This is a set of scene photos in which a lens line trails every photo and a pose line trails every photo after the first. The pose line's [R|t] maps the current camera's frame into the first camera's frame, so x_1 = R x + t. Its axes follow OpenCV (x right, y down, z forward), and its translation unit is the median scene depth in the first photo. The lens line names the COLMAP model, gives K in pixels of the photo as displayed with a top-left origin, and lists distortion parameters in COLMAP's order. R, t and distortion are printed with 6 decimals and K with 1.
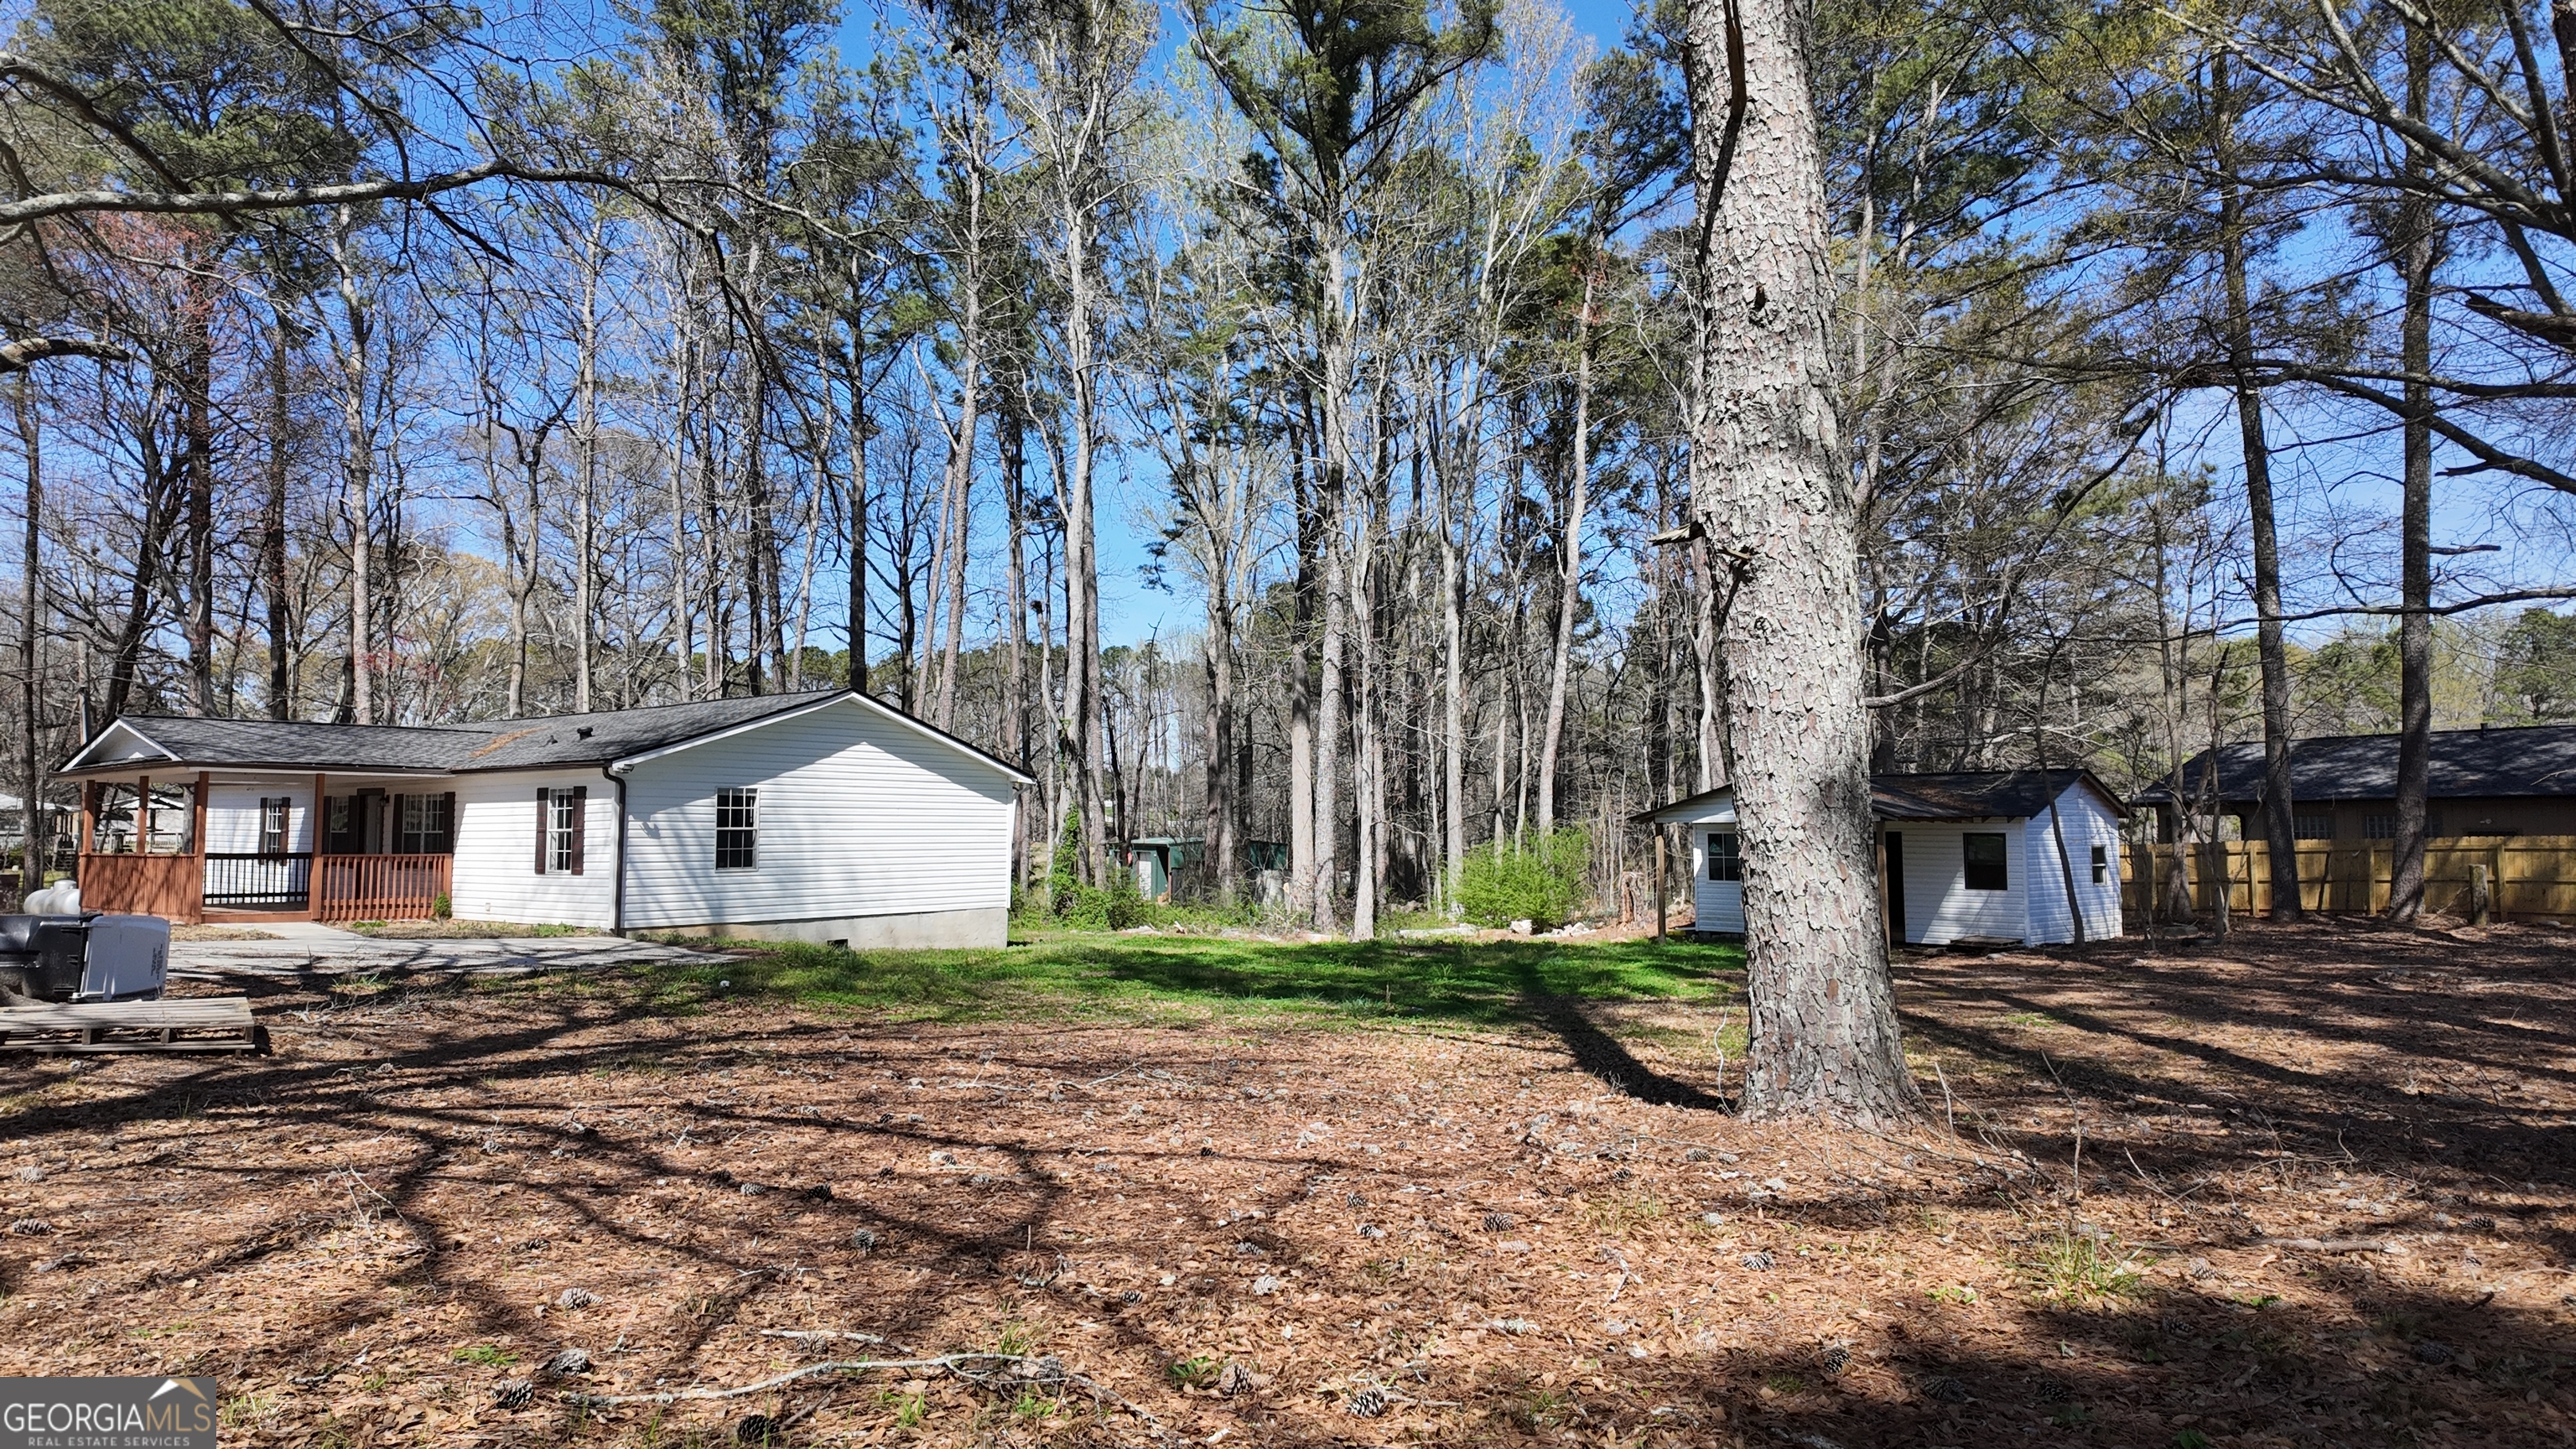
lens RADIAL K [[1498.5, 0, 1282.1], [0, 1498.5, 724.8], [0, 0, 1]] dist [0.077907, -0.083609]
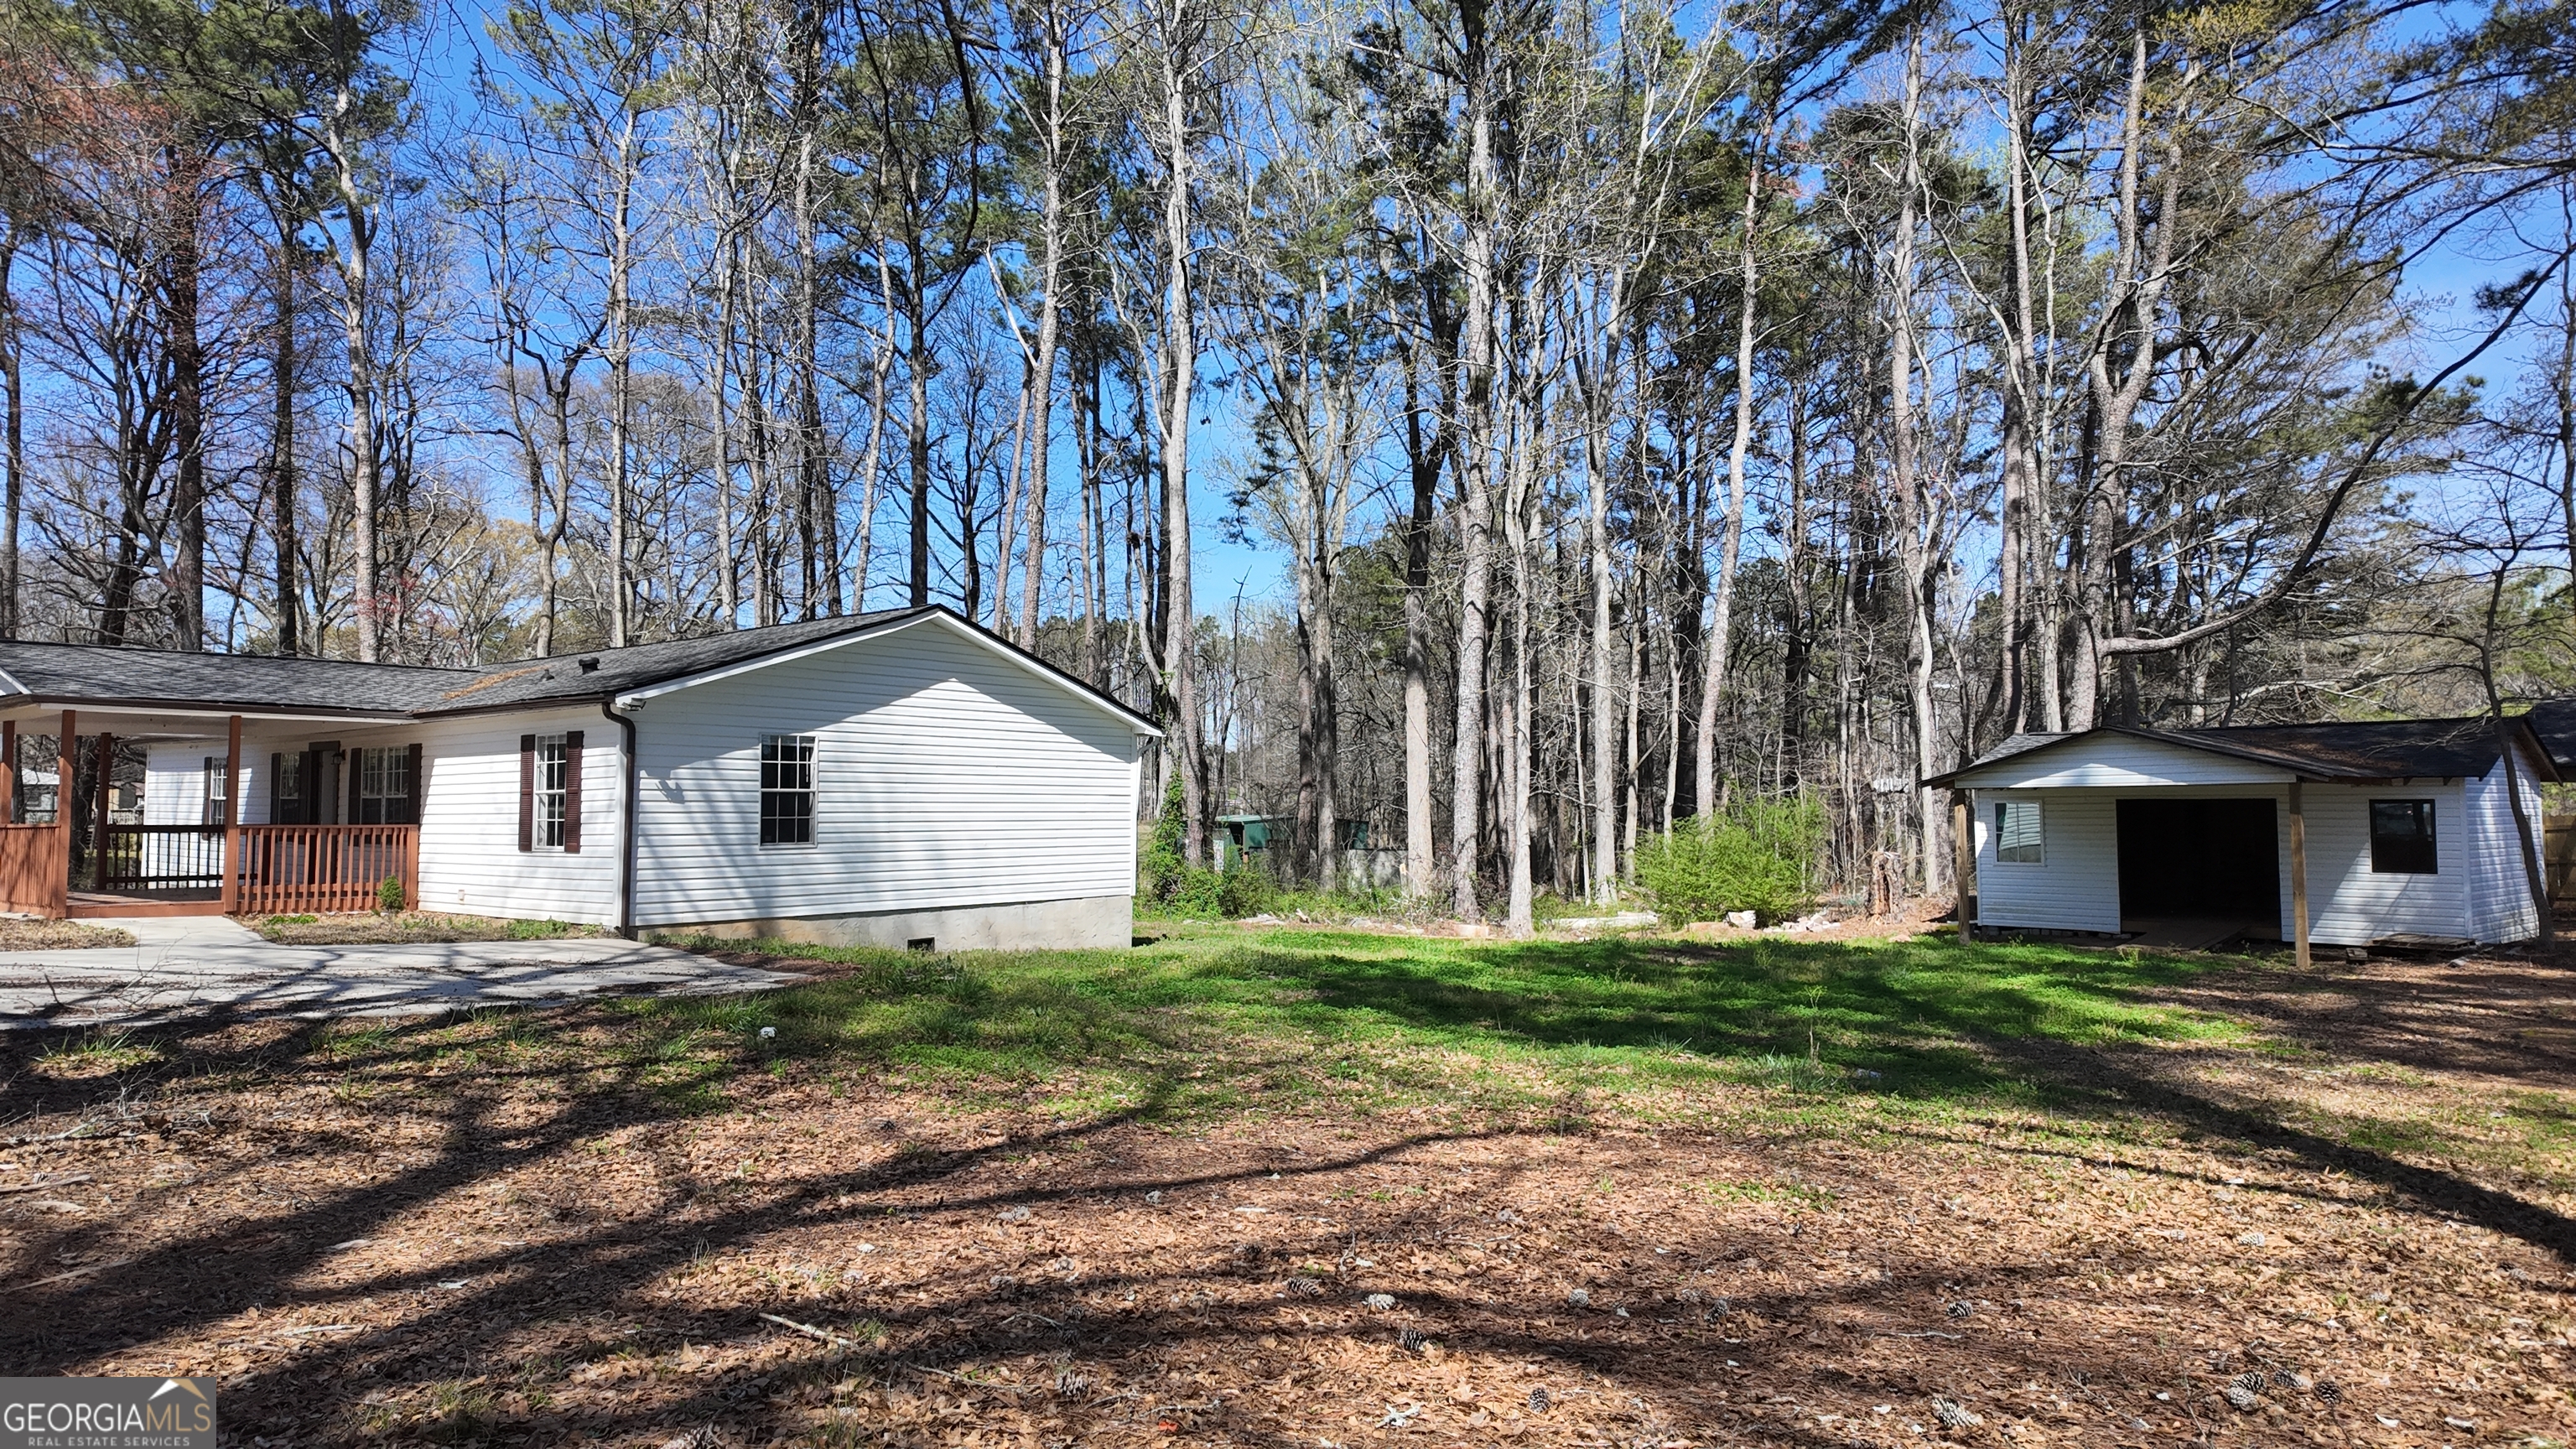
lens RADIAL K [[1498.5, 0, 1282.1], [0, 1498.5, 724.8], [0, 0, 1]] dist [0.077907, -0.083609]
pose [[0.999516, -0.002233, -0.031024, -0.049202], [0.002650, 0.999906, 0.013420, 0.013938], [0.030991, -0.013495, 0.999429, 0.137825]]
